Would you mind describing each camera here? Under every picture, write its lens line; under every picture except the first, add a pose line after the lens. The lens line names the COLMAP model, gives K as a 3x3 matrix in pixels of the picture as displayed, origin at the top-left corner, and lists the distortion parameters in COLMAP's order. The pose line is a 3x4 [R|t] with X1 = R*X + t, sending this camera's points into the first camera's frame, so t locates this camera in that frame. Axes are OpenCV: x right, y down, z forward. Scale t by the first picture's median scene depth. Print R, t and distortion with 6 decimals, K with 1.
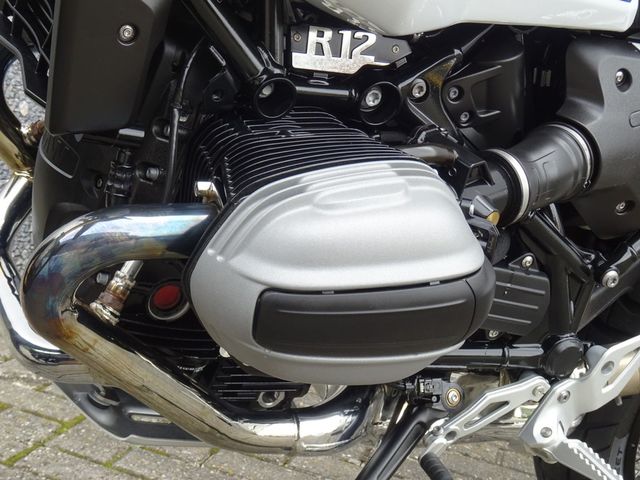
lens RADIAL K [[1477.7, 0, 320.0], [0, 1477.7, 238.9], [0, 0, 1]] dist [0.037373, 0.000000]
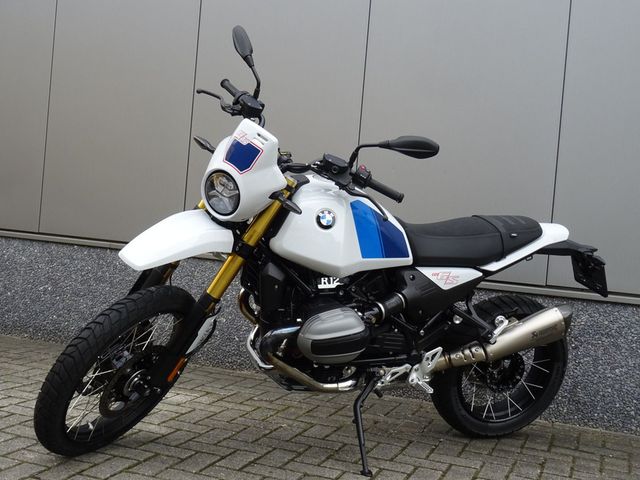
lens RADIAL K [[792.2, 0, 319.1], [0, 792.2, 241.3], [0, 0, 1]] dist [-0.014415, 0.000000]
pose [[0.984909, -0.140415, -0.101180, 0.216125], [0.123727, 0.980028, -0.155679, 0.093405], [0.121019, 0.140811, 0.982612, -1.127273]]
